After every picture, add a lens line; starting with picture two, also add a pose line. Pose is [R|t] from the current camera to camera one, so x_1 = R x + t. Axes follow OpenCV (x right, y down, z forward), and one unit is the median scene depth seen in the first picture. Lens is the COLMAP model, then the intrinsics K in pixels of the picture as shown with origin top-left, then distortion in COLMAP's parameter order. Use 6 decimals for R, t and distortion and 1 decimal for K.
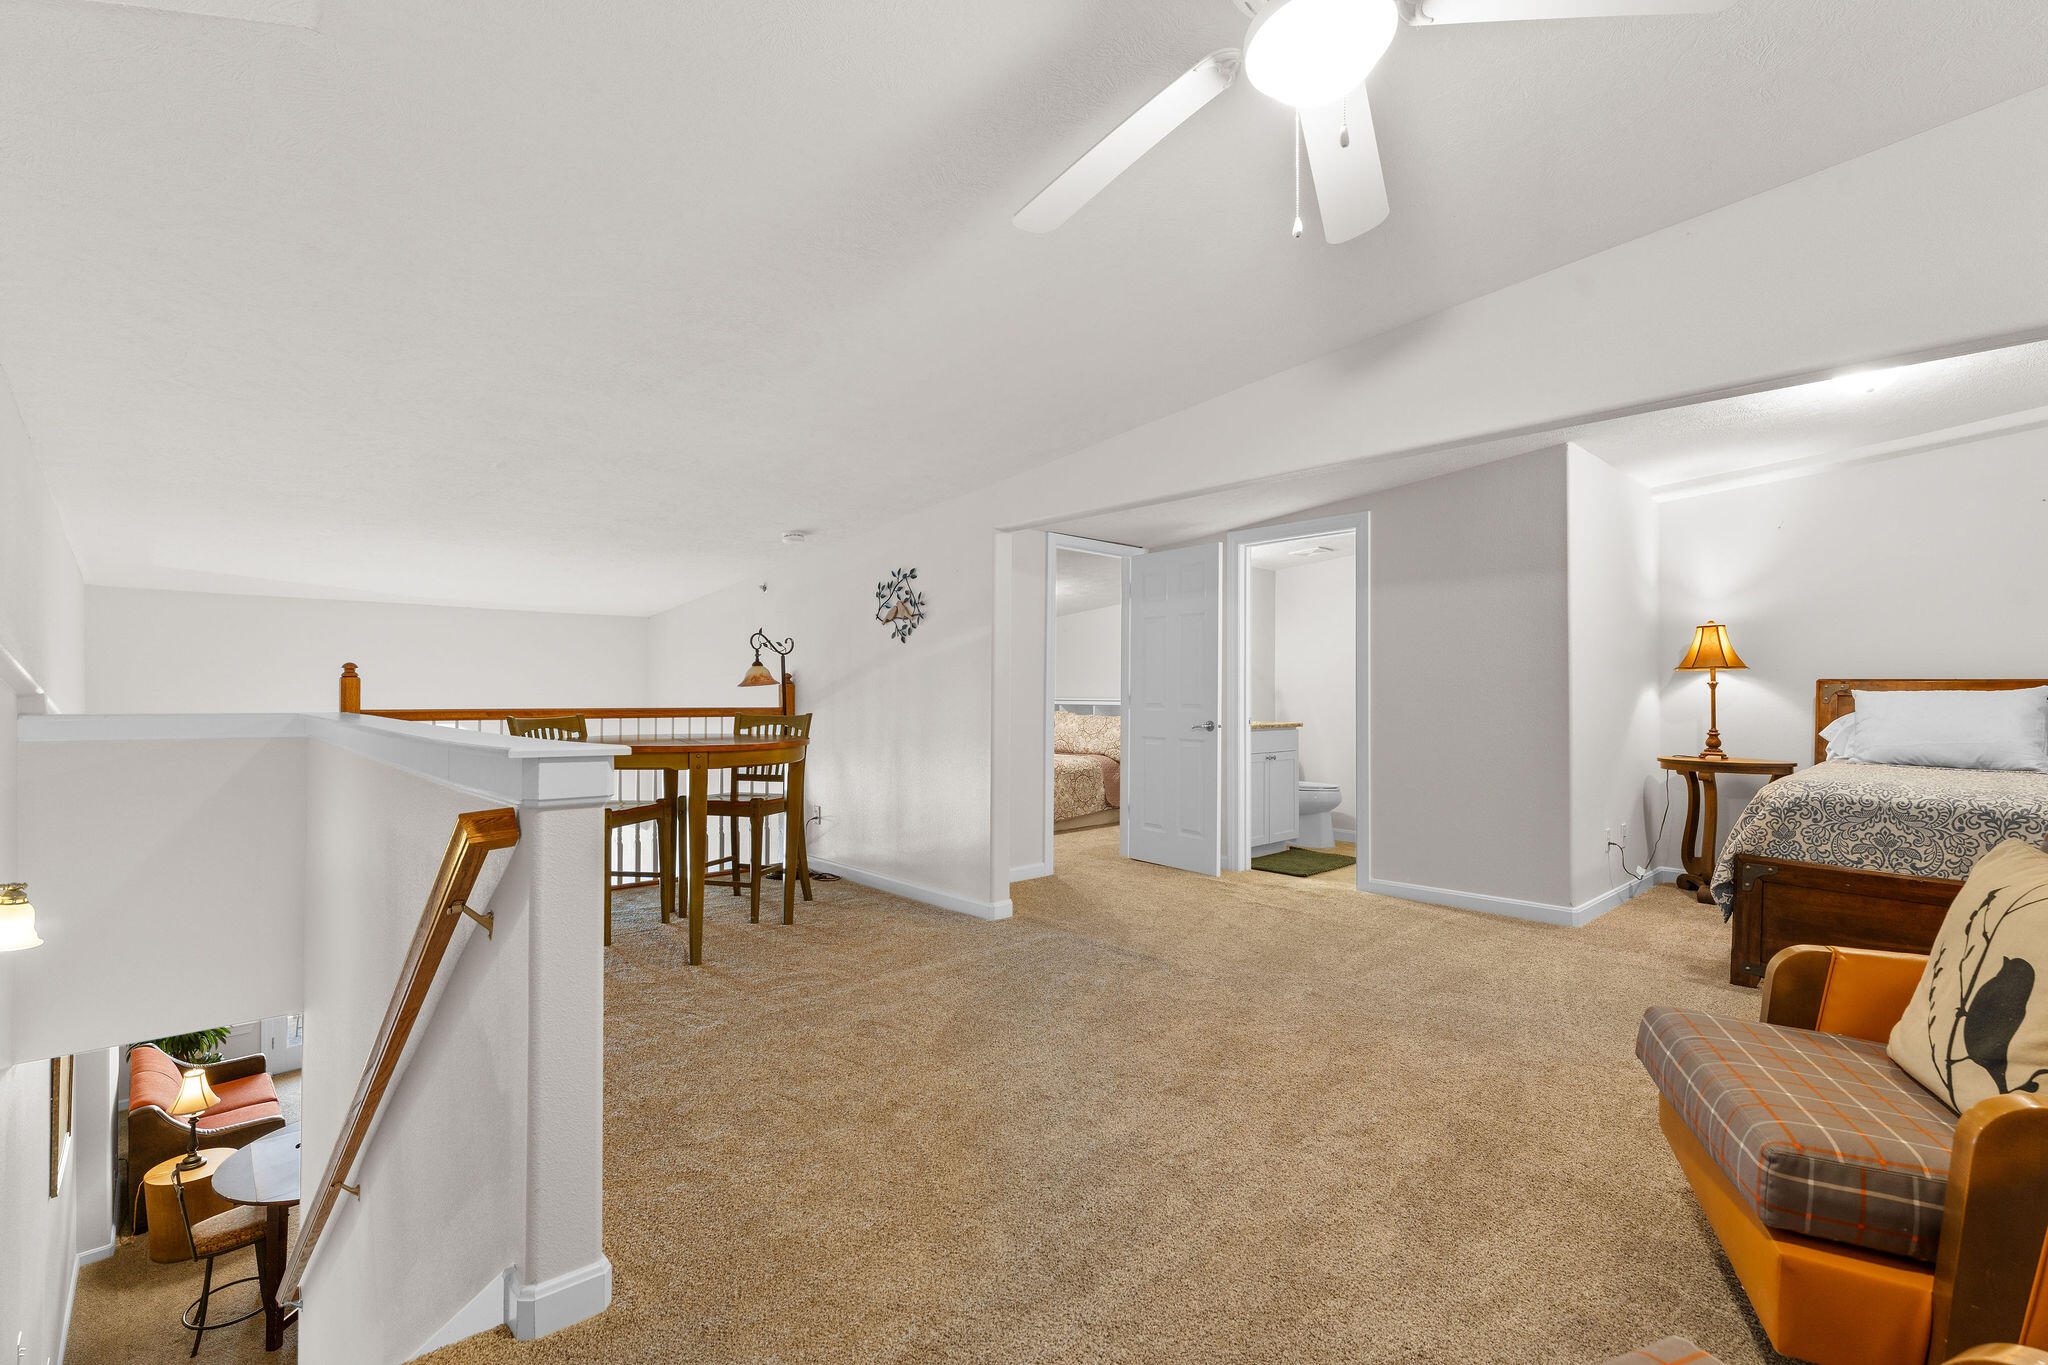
lens RADIAL K [[915.0, 0, 1030.1], [0, 915.0, 684.7], [0, 0, 1]] dist [0.003172, -0.000062]
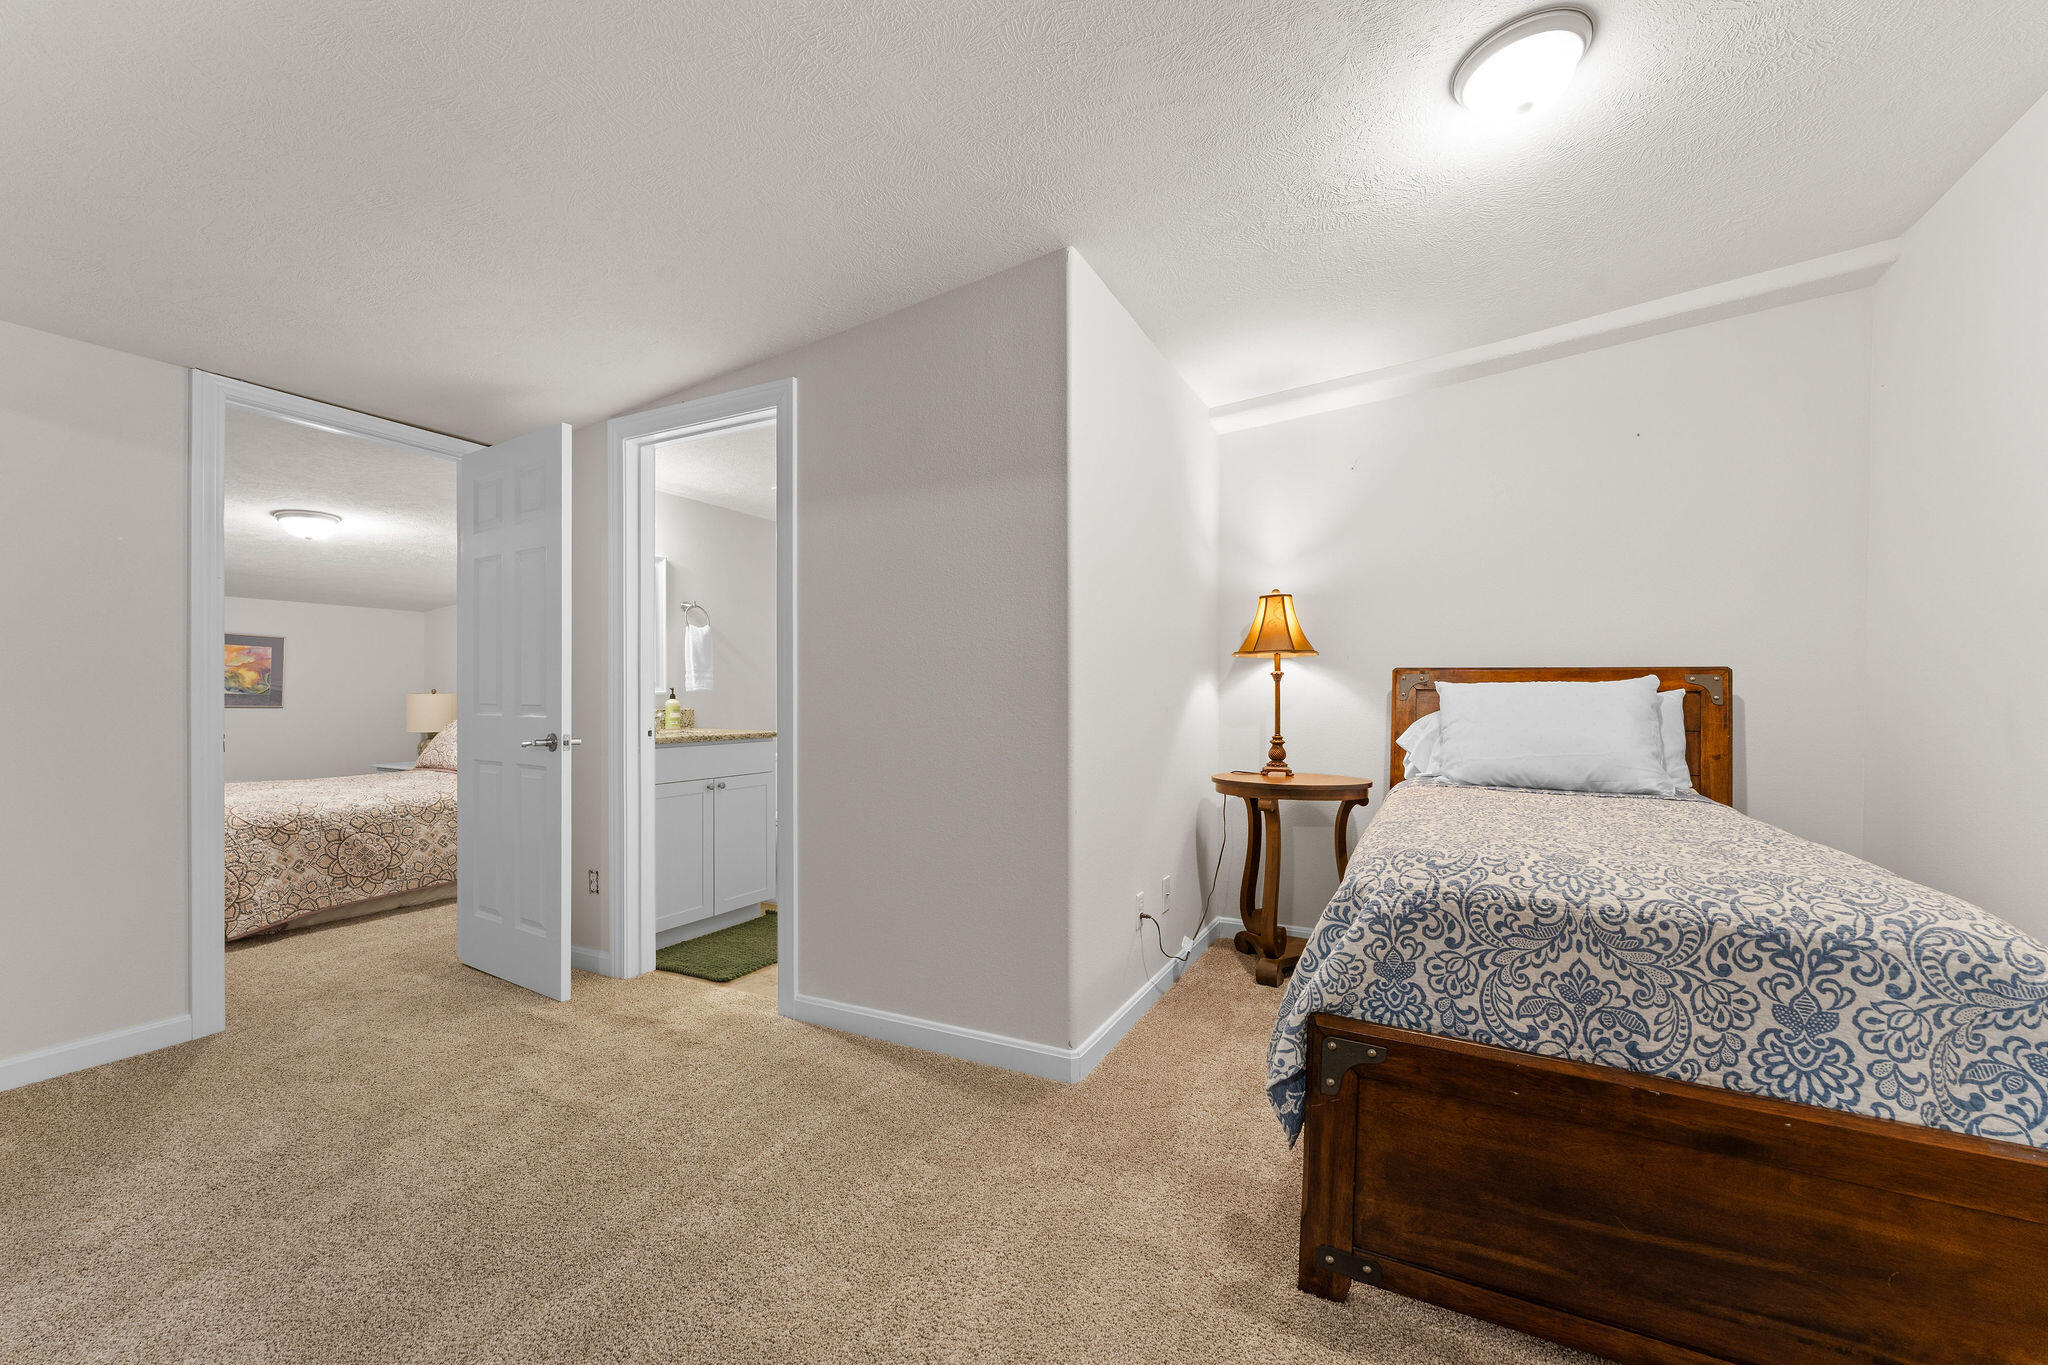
lens RADIAL K [[813.1, 0, 1032.2], [0, 813.1, 699.3], [0, 0, 1]] dist [-0.003525, -0.000515]
pose [[0.941533, -0.000673, 0.336921, 0.380769], [-0.003611, 0.999920, 0.012088, 0.013244], [-0.336903, -0.012598, 0.941455, 0.506228]]
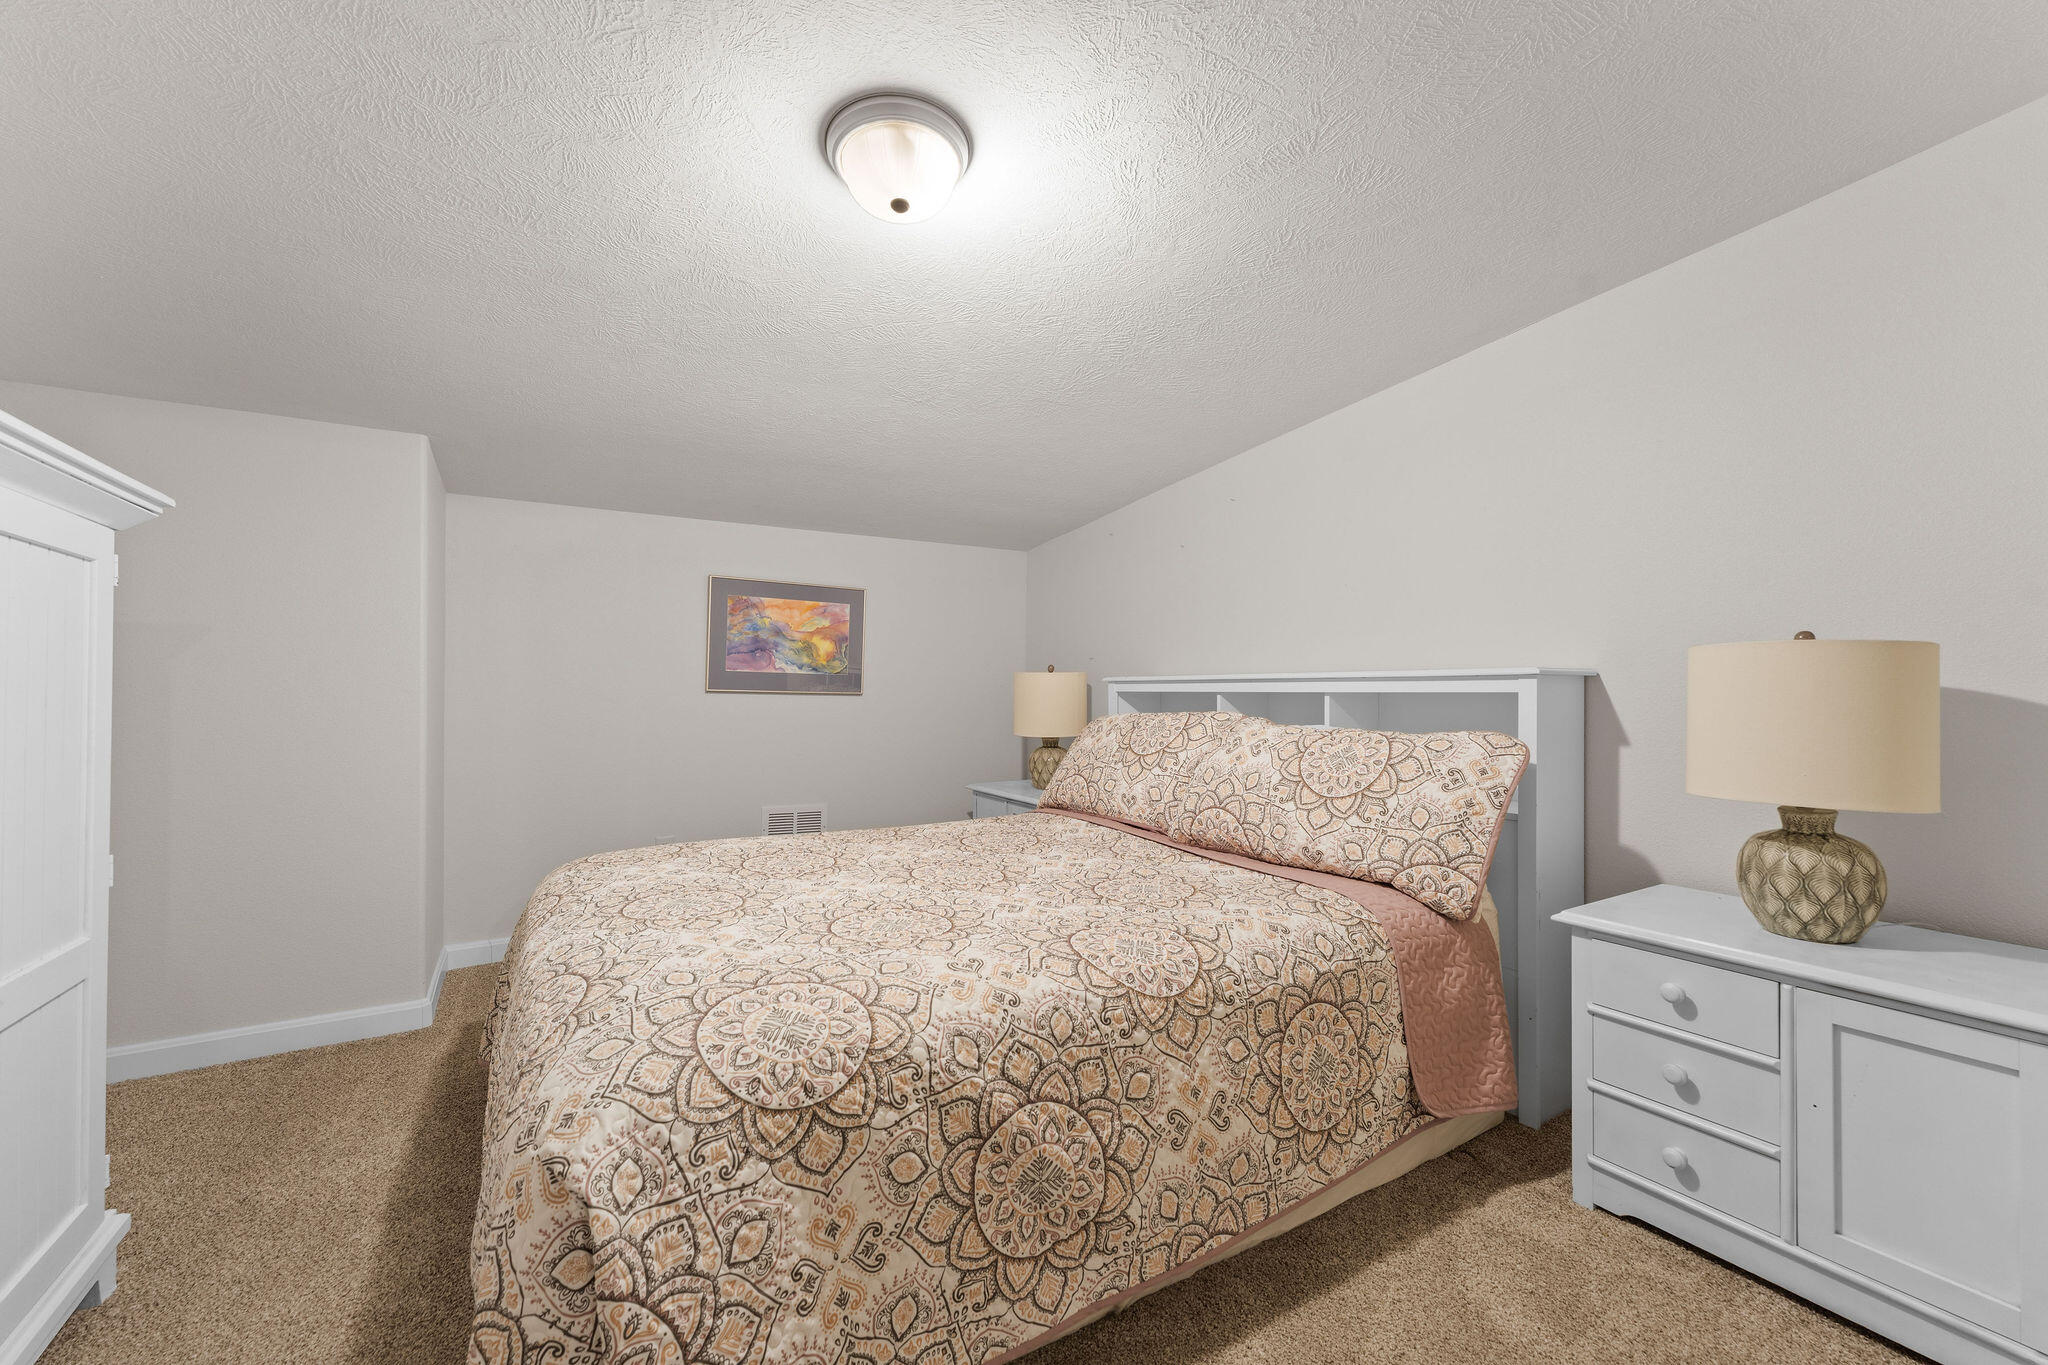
lens RADIAL K [[813.1, 0, 1030.2], [0, 813.1, 682.5], [0, 0, 1]] dist [-0.003525, -0.000515]
pose [[0.977460, -0.001790, -0.211115, 0.052939], [0.001187, 0.999995, -0.002981, 0.035575], [0.211119, 0.002663, 0.977457, 1.306683]]
